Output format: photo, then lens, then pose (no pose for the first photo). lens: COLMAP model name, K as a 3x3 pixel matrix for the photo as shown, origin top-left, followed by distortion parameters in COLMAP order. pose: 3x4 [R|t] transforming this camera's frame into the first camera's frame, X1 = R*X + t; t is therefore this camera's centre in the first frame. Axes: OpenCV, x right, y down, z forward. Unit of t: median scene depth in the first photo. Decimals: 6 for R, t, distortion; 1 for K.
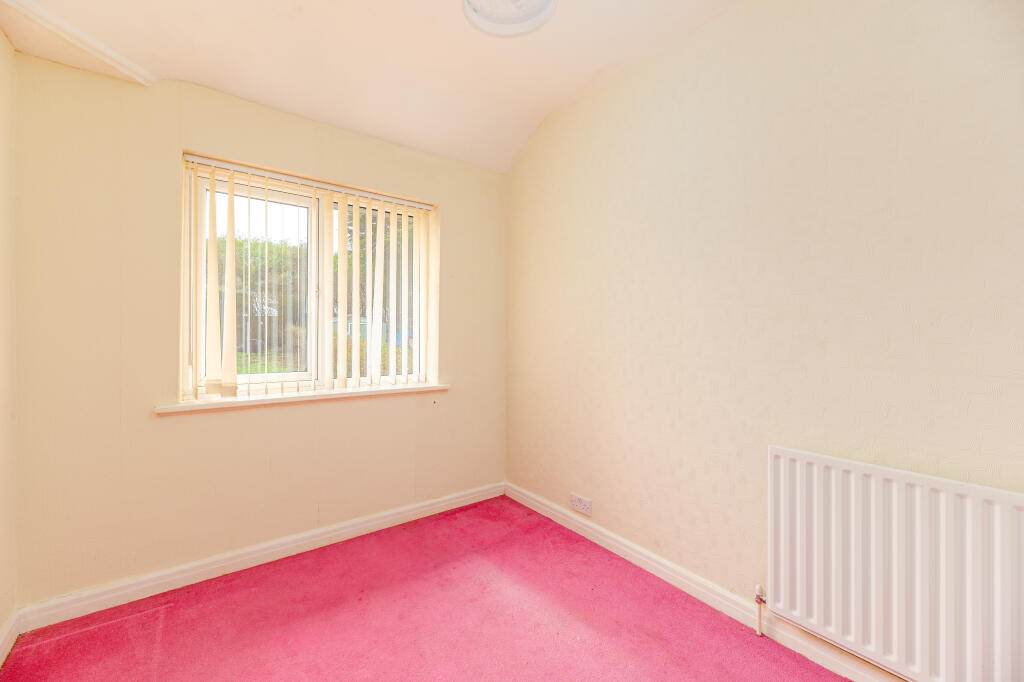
lens RADIAL K [[417.2, 0, 515.7], [0, 417.2, 334.2], [0, 0, 1]] dist [0.000343, -0.000125]
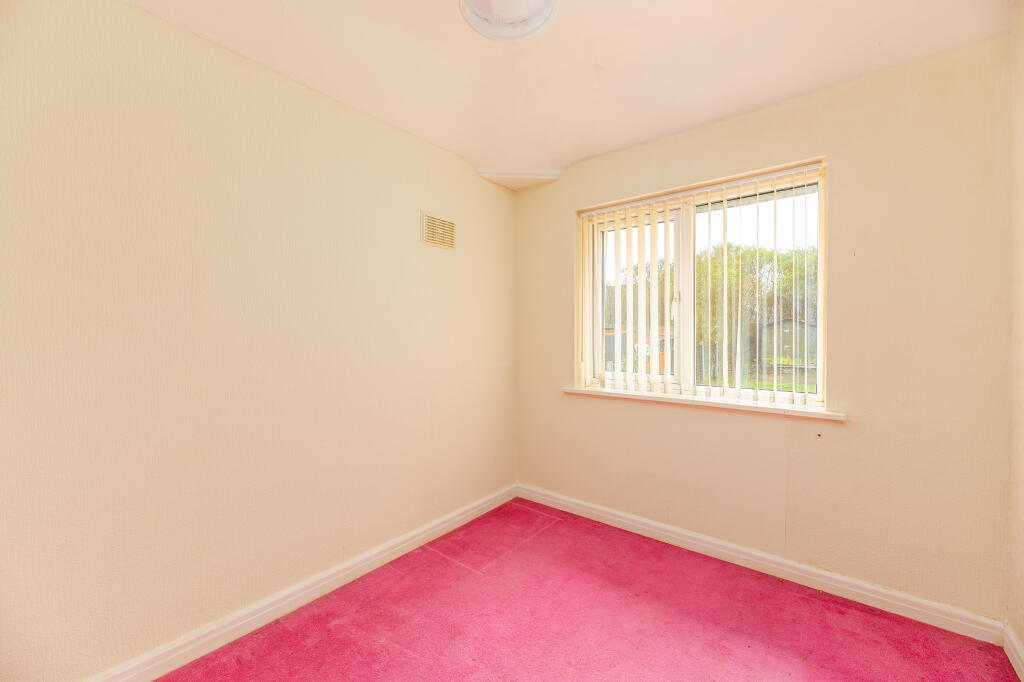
lens RADIAL K [[417.2, 0, 489.9], [0, 417.2, 340.5], [0, 0, 1]] dist [0.000343, -0.000125]
pose [[0.201865, 0.007269, -0.979386, 0.503499], [0.002386, 0.999966, 0.007914, -0.008787], [0.979411, -0.003934, 0.201840, 0.382100]]
